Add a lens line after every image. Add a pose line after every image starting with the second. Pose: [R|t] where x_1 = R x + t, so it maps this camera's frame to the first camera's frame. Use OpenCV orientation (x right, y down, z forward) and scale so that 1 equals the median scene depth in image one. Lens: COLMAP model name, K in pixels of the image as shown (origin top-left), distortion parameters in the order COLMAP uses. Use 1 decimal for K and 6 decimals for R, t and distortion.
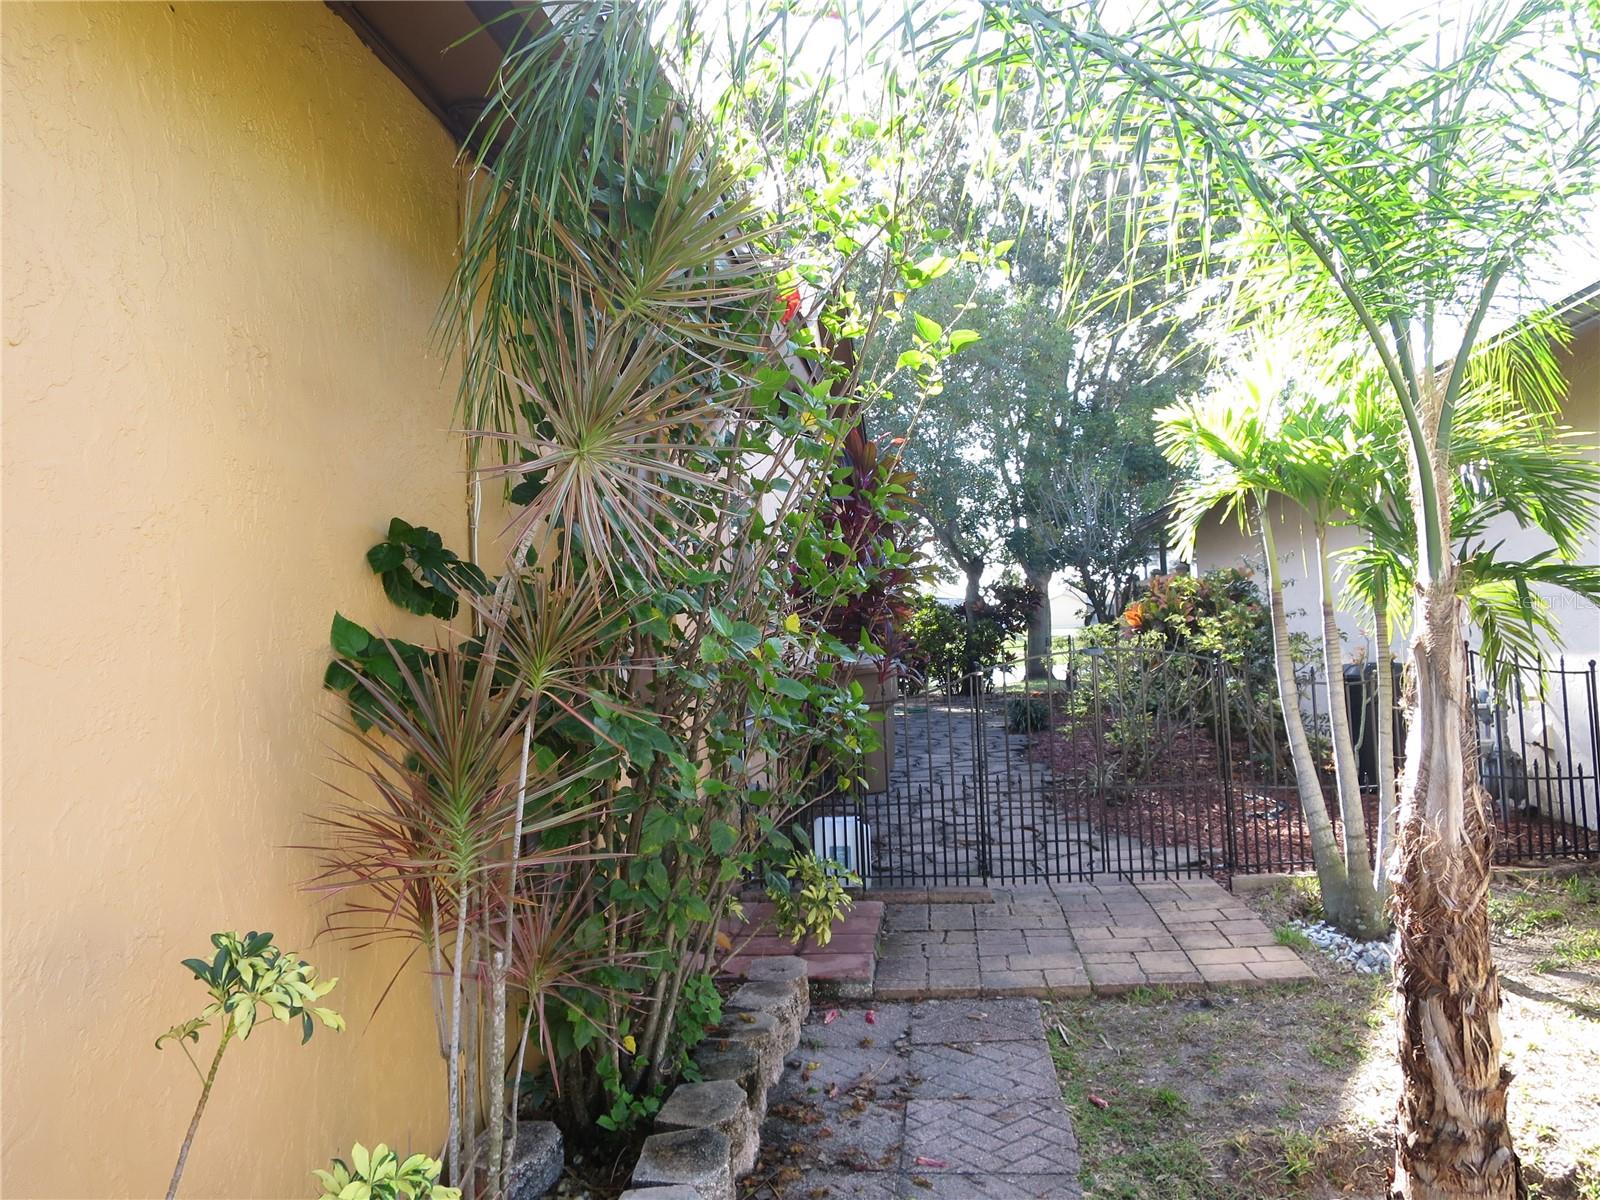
lens RADIAL K [[1170.1, 0, 797.0], [0, 1170.1, 601.3], [0, 0, 1]] dist [-0.030668, 0.002161]
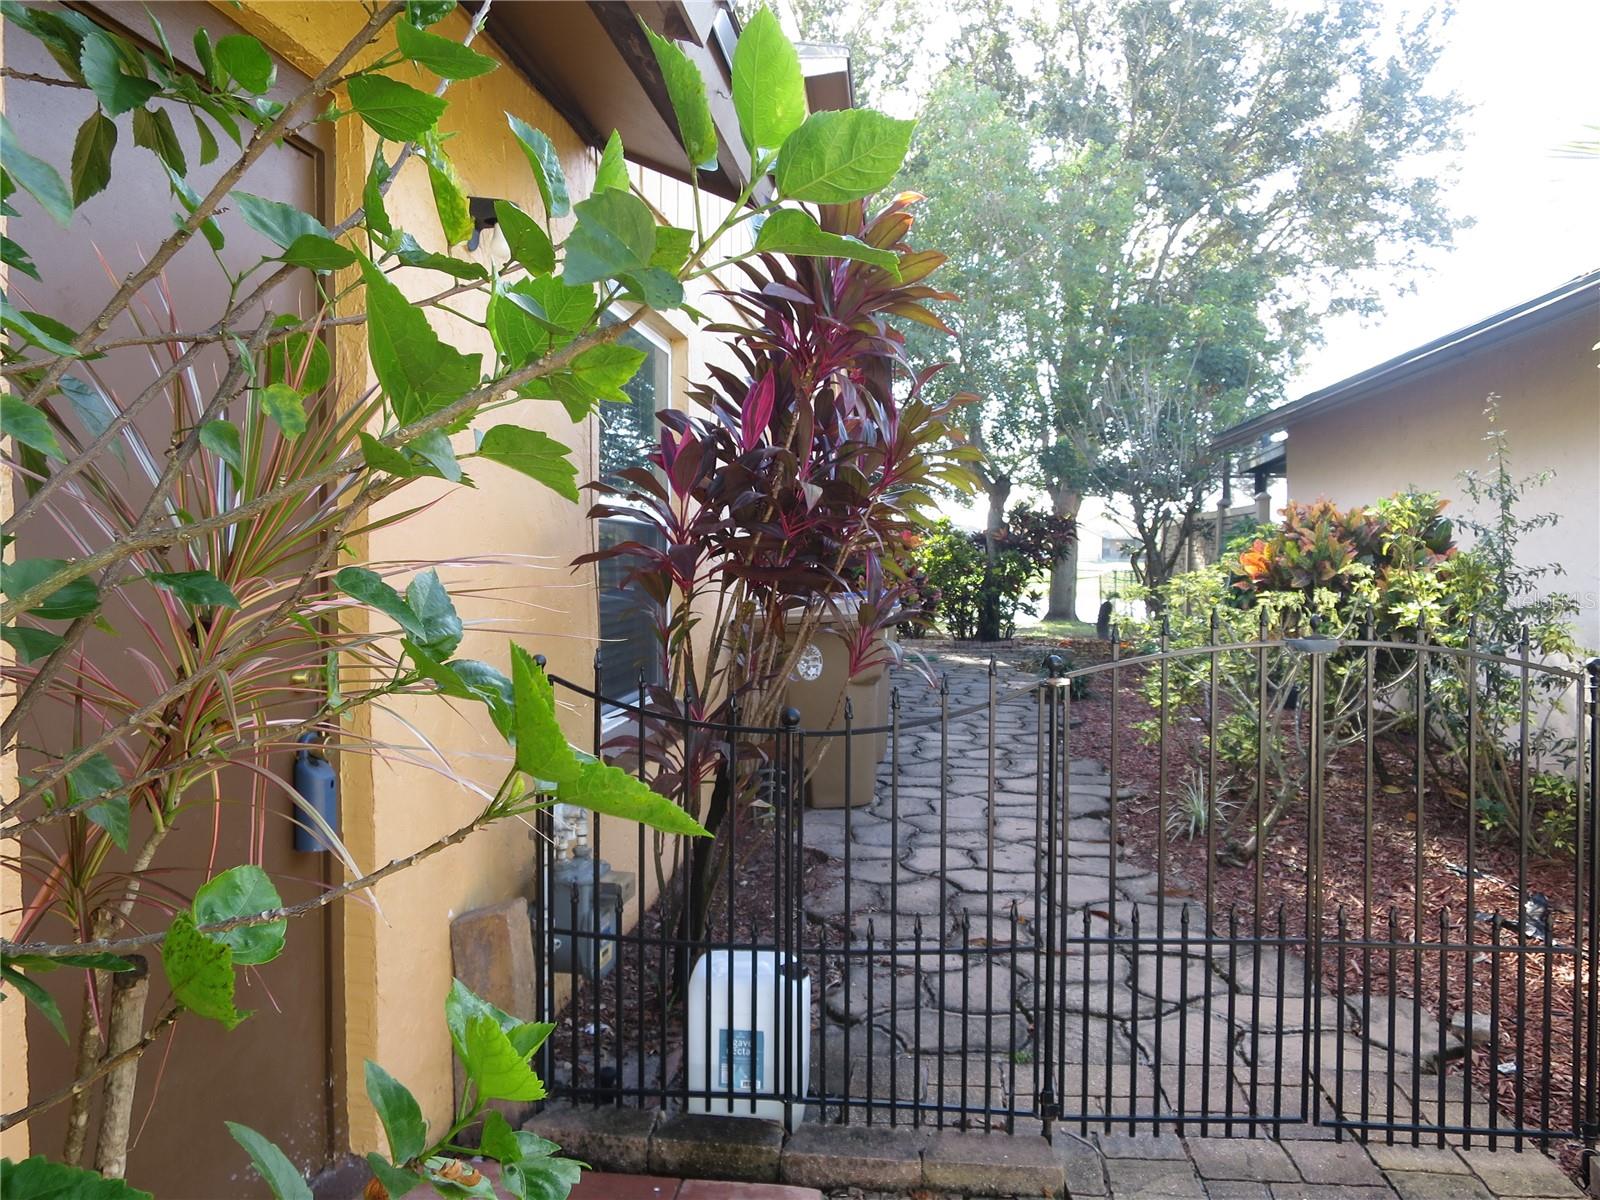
lens RADIAL K [[1170.1, 0, 797.0], [0, 1170.1, 601.3], [0, 0, 1]] dist [-0.030668, 0.002161]
pose [[0.999013, 0.043989, -0.006131, 0.016147], [-0.043472, 0.996738, 0.067999, 0.001072], [0.009102, -0.067666, 0.997667, 0.160698]]
